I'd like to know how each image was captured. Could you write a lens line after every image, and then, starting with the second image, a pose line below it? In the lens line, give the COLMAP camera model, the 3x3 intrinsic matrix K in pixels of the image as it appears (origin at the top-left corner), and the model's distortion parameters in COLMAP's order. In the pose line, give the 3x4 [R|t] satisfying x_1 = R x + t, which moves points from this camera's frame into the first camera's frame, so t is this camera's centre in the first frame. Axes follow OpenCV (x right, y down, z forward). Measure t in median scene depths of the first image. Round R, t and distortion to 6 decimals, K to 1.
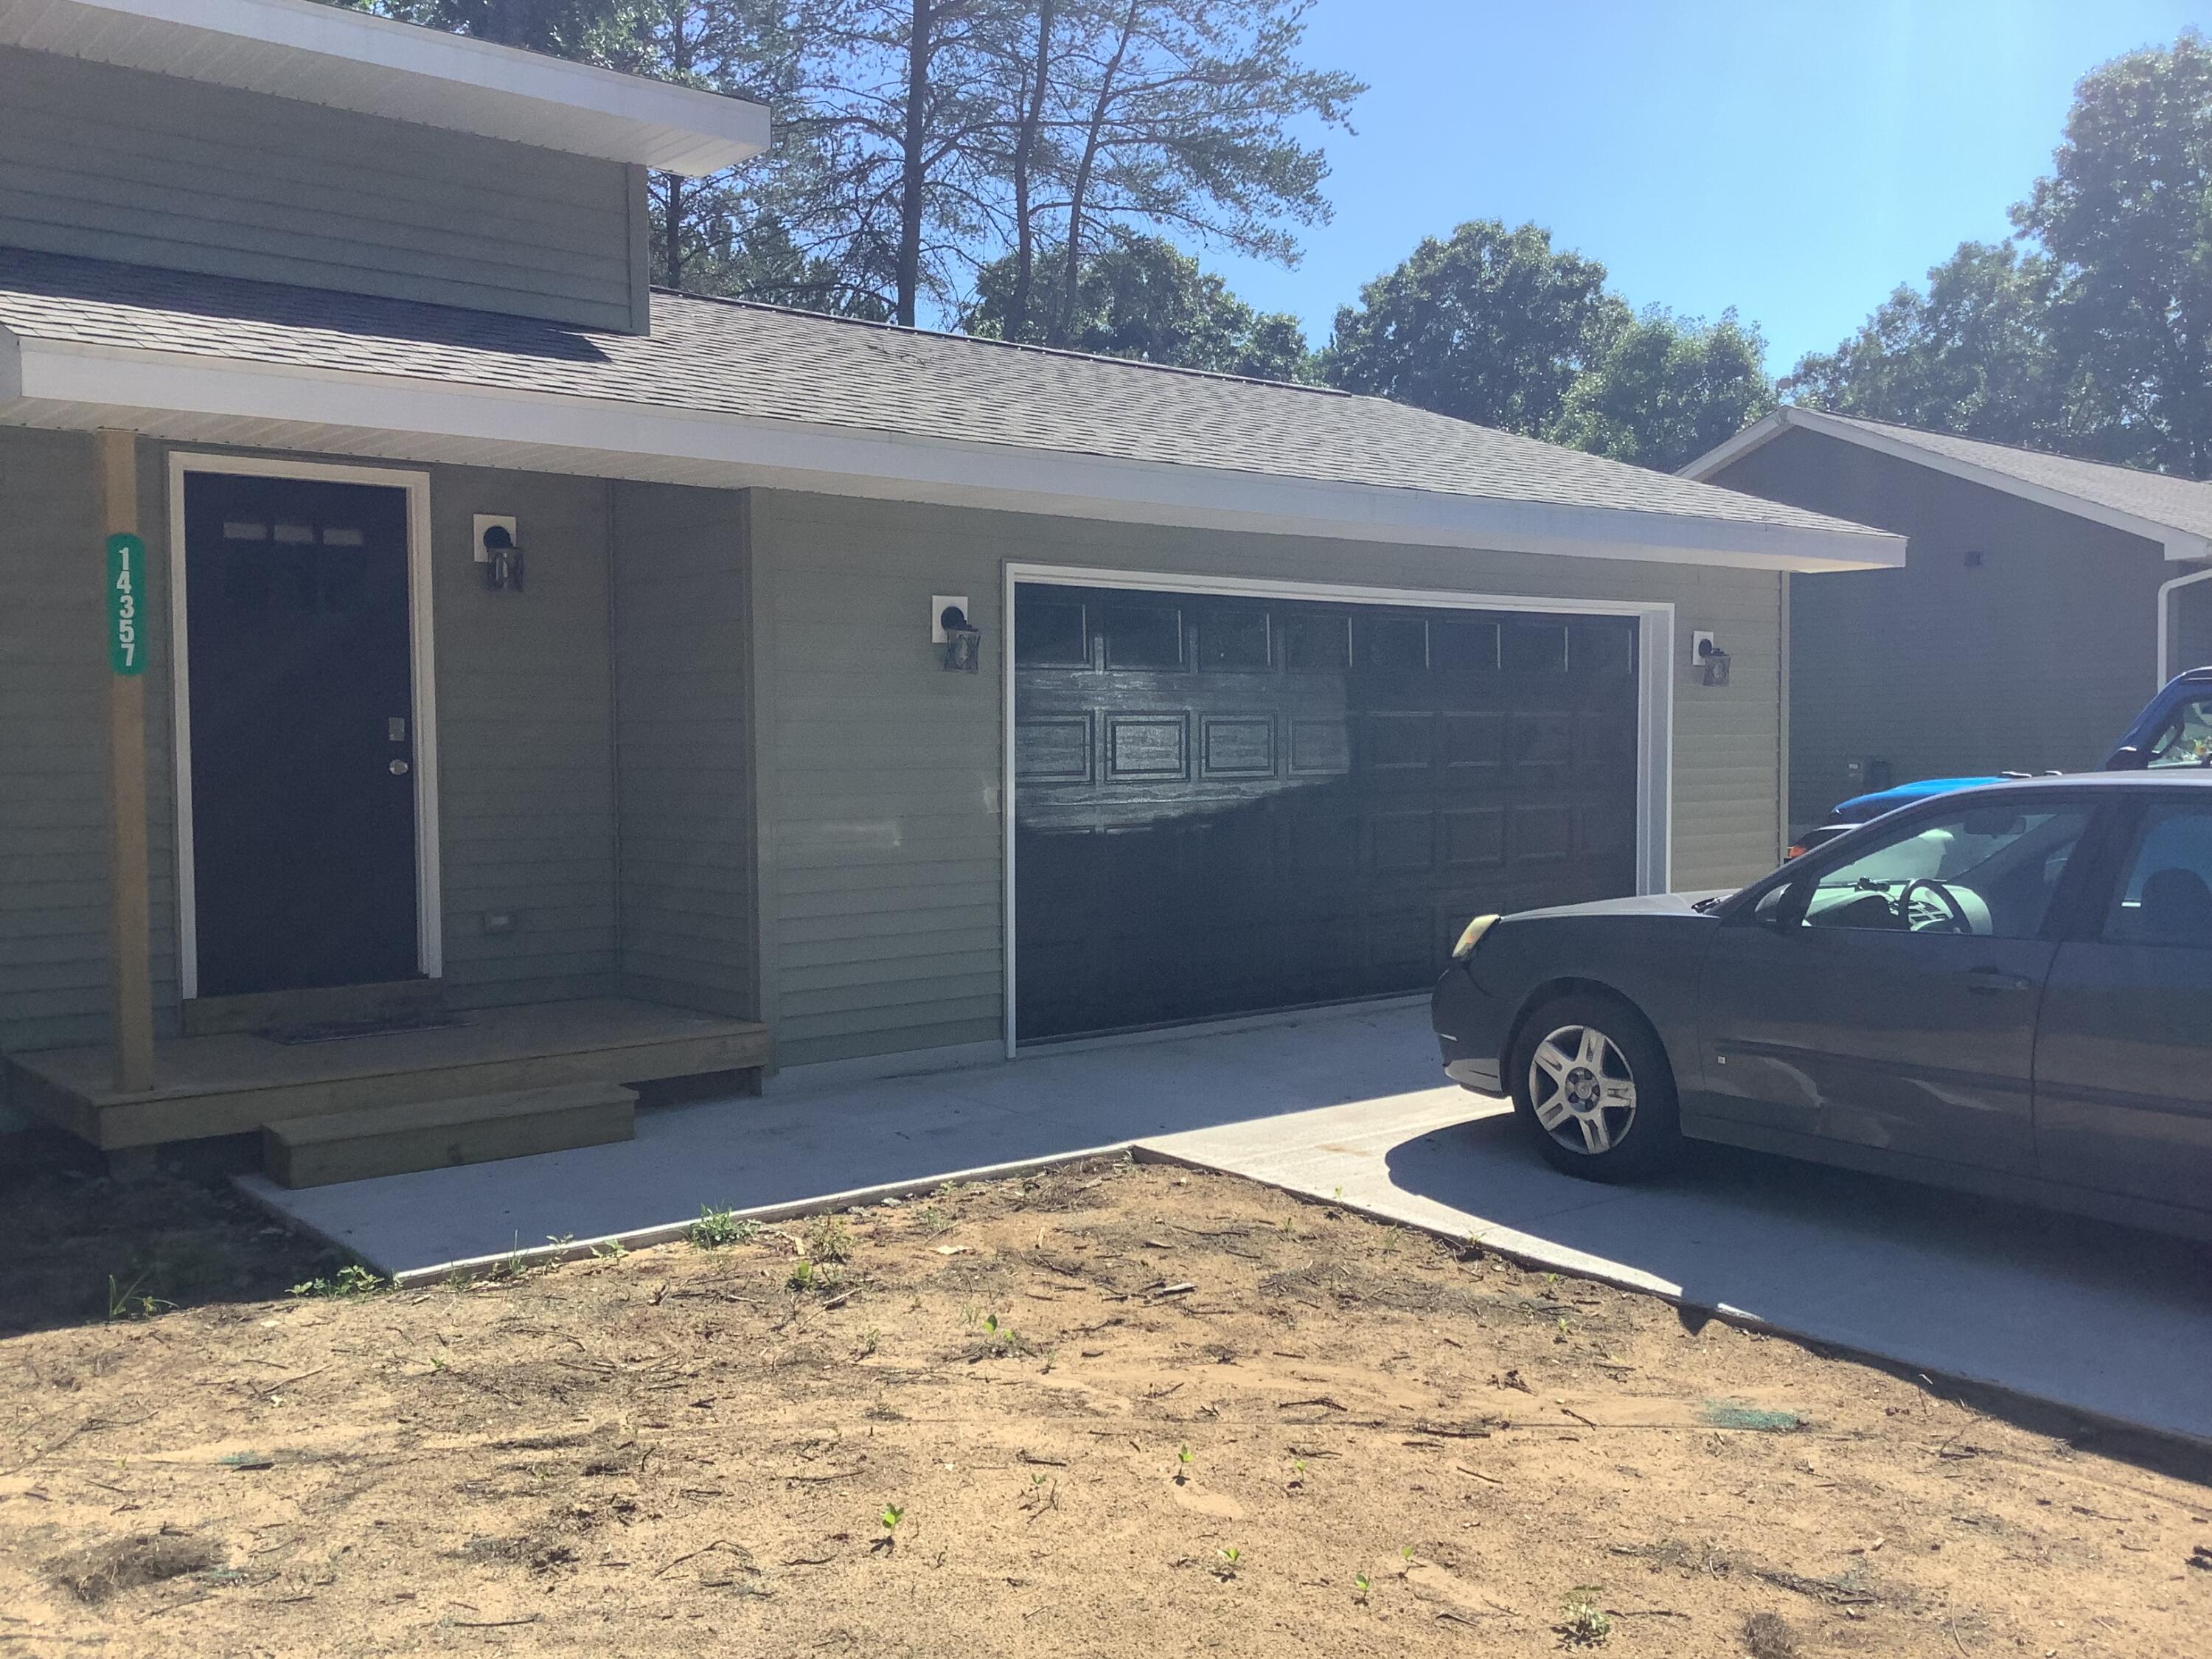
lens RADIAL K [[2004.8, 0, 1106.0], [0, 2004.8, 829.5], [0, 0, 1]] dist [0.080855, -0.177167]
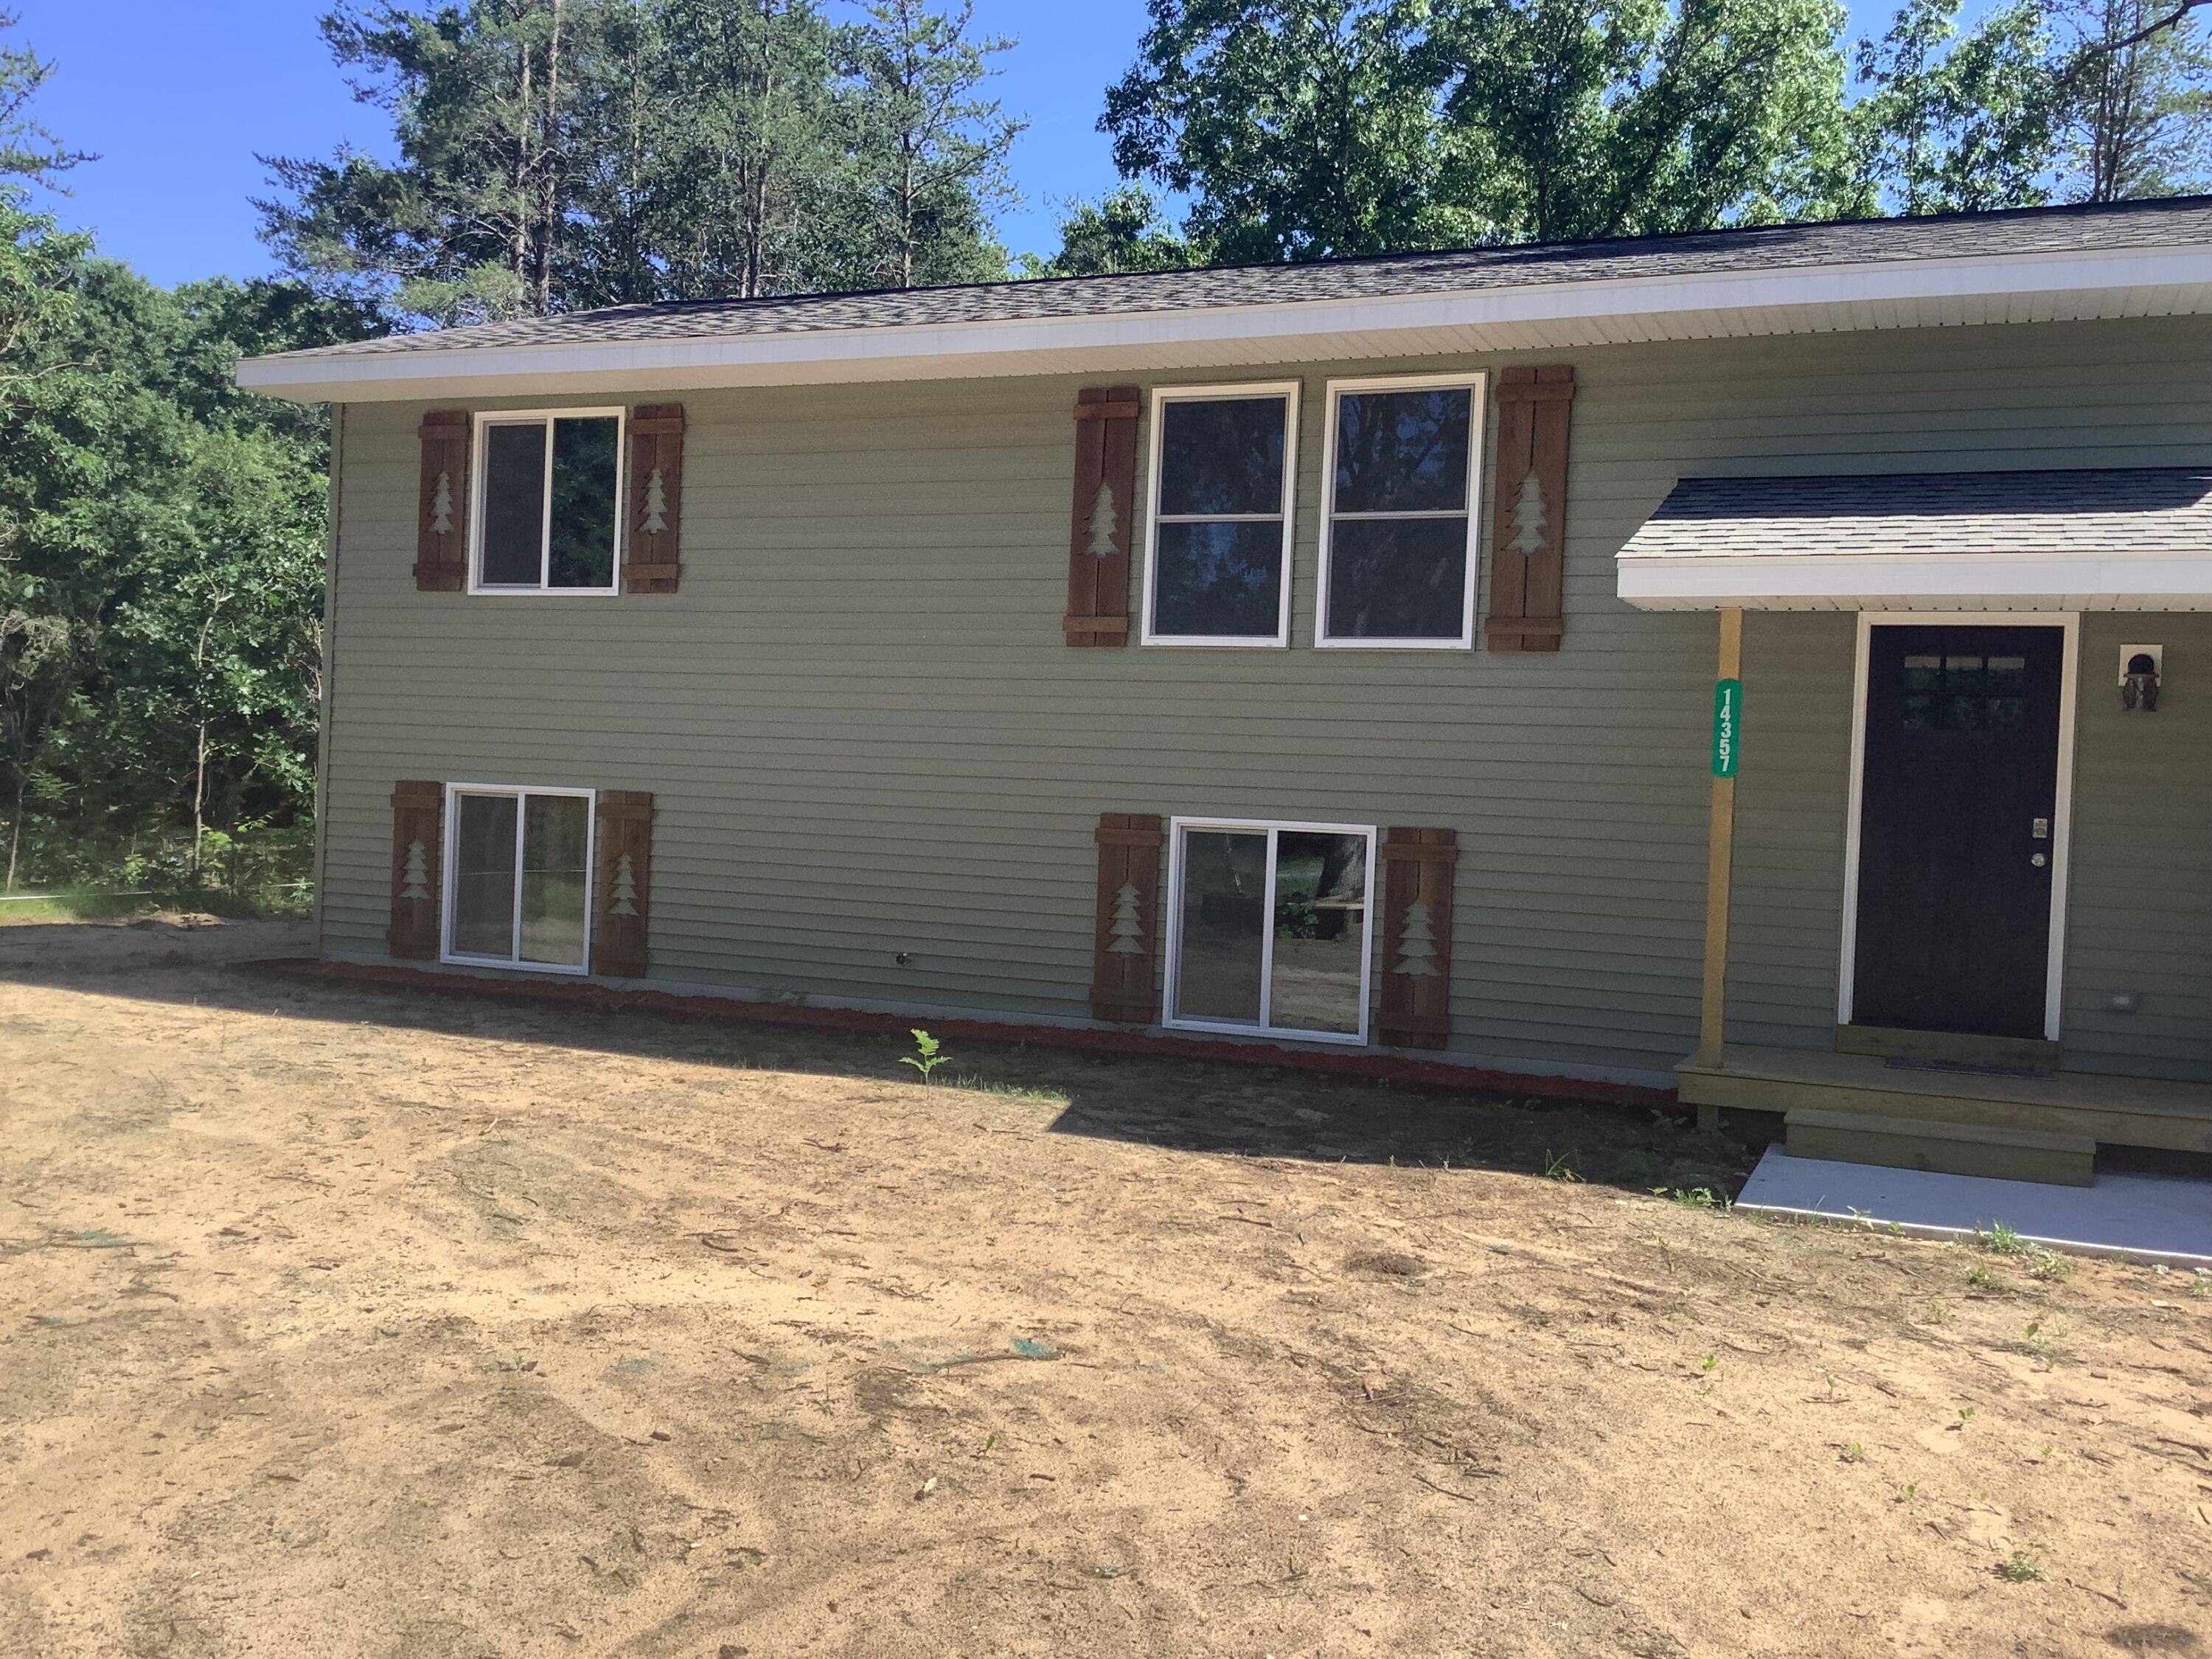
lens RADIAL K [[2004.8, 0, 1106.0], [0, 2004.8, 829.5], [0, 0, 1]] dist [0.080855, -0.177167]
pose [[0.445339, 0.036695, -0.894610, 0.843191], [-0.086576, 0.996243, -0.002234, 0.002960], [0.891166, 0.078446, 0.446843, -0.045105]]
